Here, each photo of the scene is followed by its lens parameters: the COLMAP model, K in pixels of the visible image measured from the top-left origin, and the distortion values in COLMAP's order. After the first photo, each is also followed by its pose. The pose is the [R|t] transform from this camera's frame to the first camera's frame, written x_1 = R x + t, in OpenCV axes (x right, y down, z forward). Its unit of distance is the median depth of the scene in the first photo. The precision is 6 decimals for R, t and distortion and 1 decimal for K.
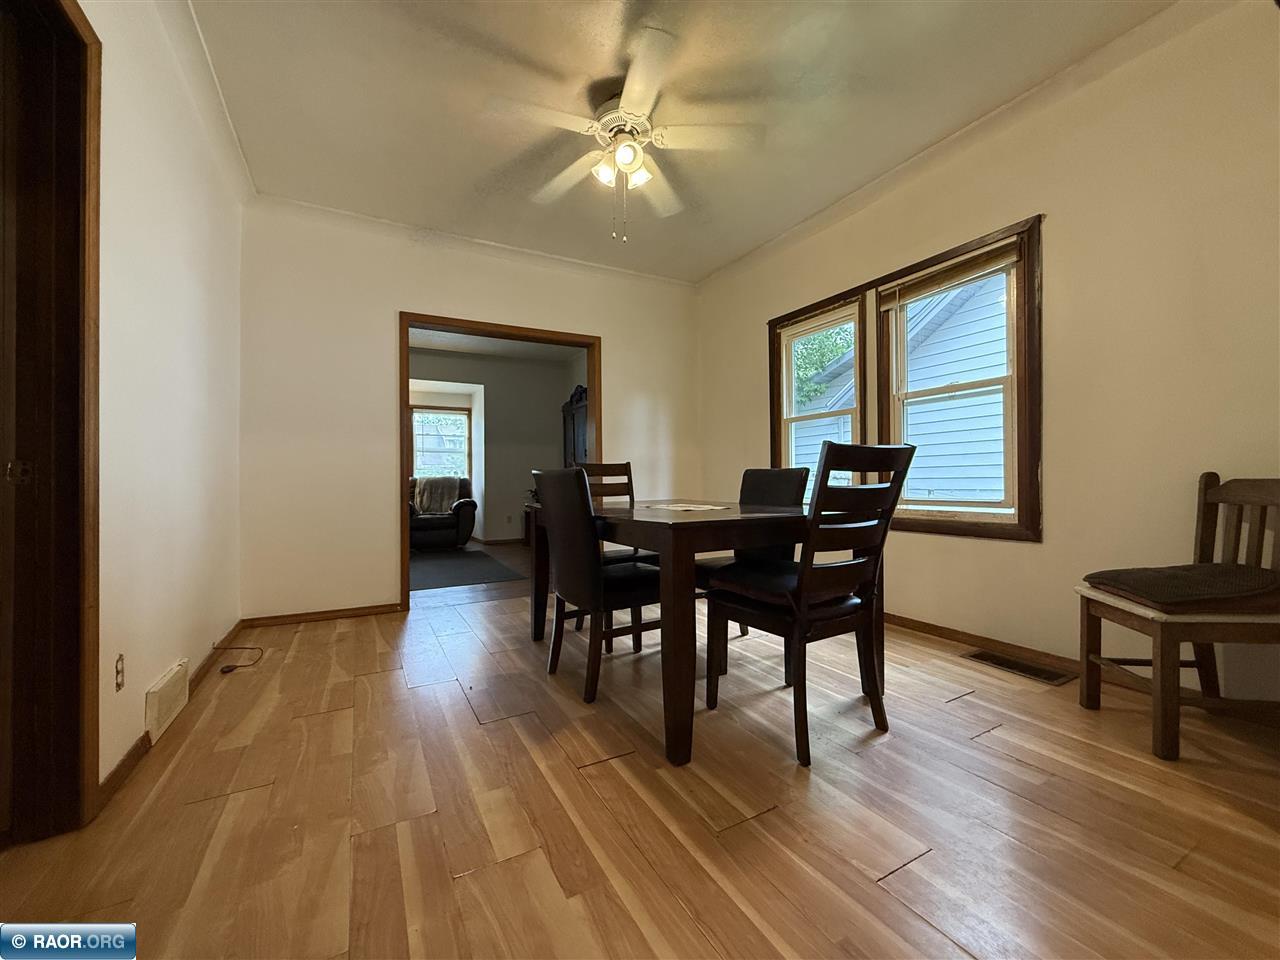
lens RADIAL K [[511.3, 0, 634.7], [0, 511.3, 480.6], [0, 0, 1]] dist [0.001011, 0.000296]
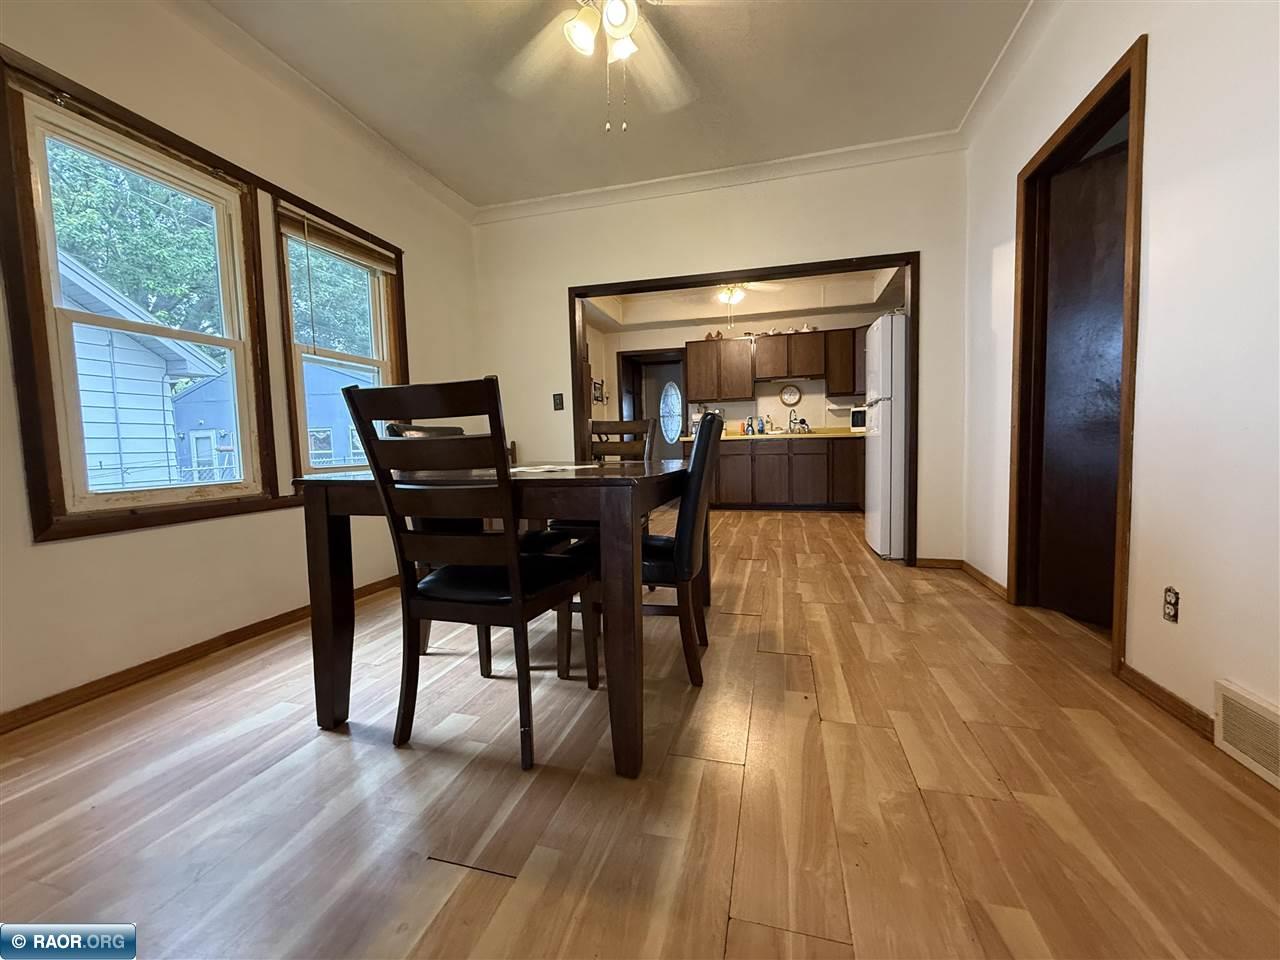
lens RADIAL K [[511.3, 0, 635.4], [0, 511.3, 481.0], [0, 0, 1]] dist [0.001011, 0.000296]
pose [[-0.717263, -0.021429, 0.696473, -0.582332], [0.028898, 0.997752, 0.060459, 0.026172], [-0.696203, 0.063492, -0.715032, 1.496374]]
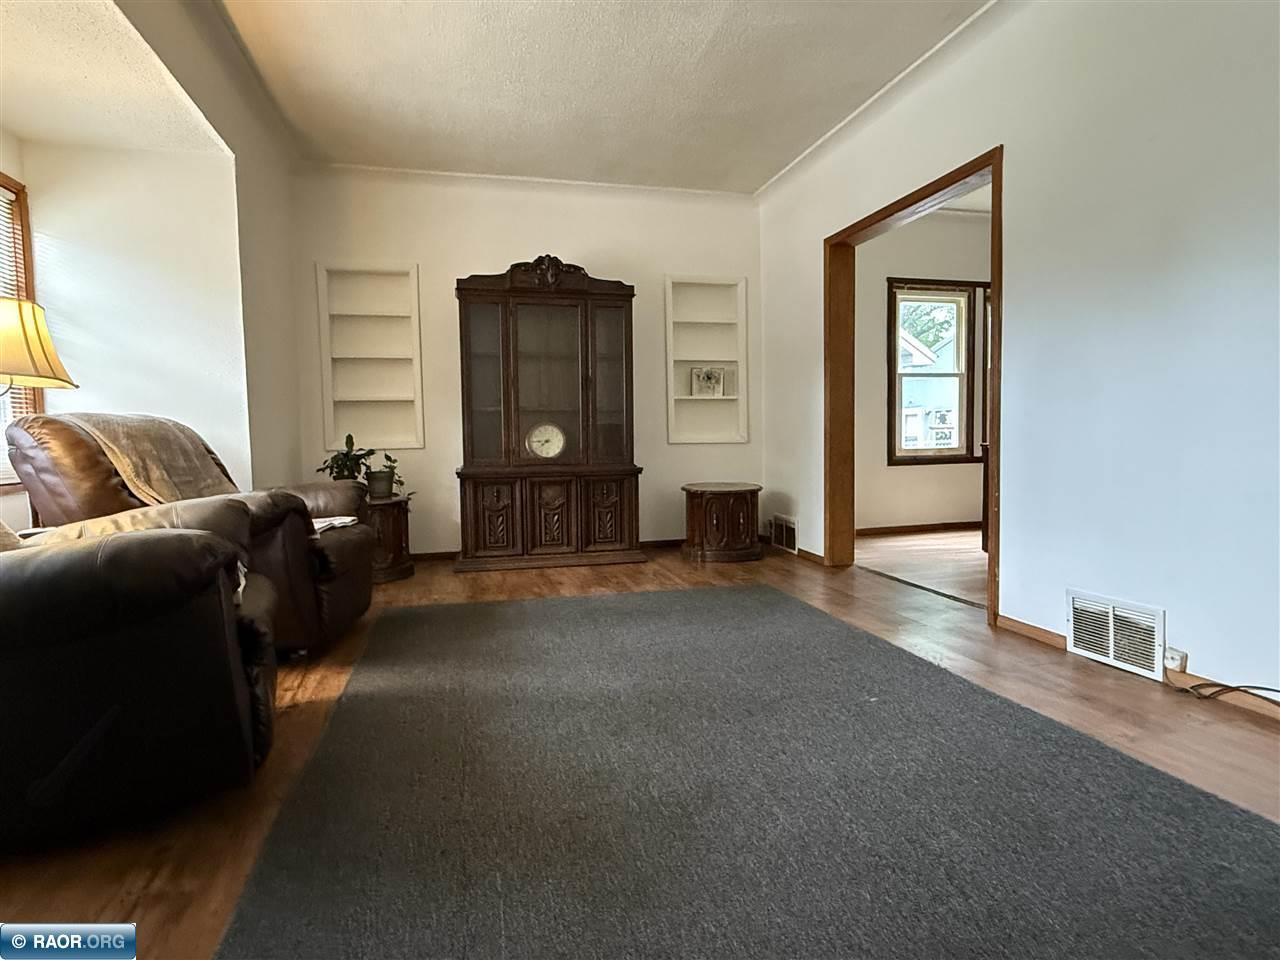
lens RADIAL K [[714.2, 0, 638.3], [0, 714.2, 479.1], [0, 0, 1]] dist [0.001982, 0.000111]
pose [[0.246815, -0.051341, 0.967702, -2.056023], [0.013255, 0.998681, 0.049604, 0.036475], [-0.968972, 0.000584, 0.247170, 1.780588]]
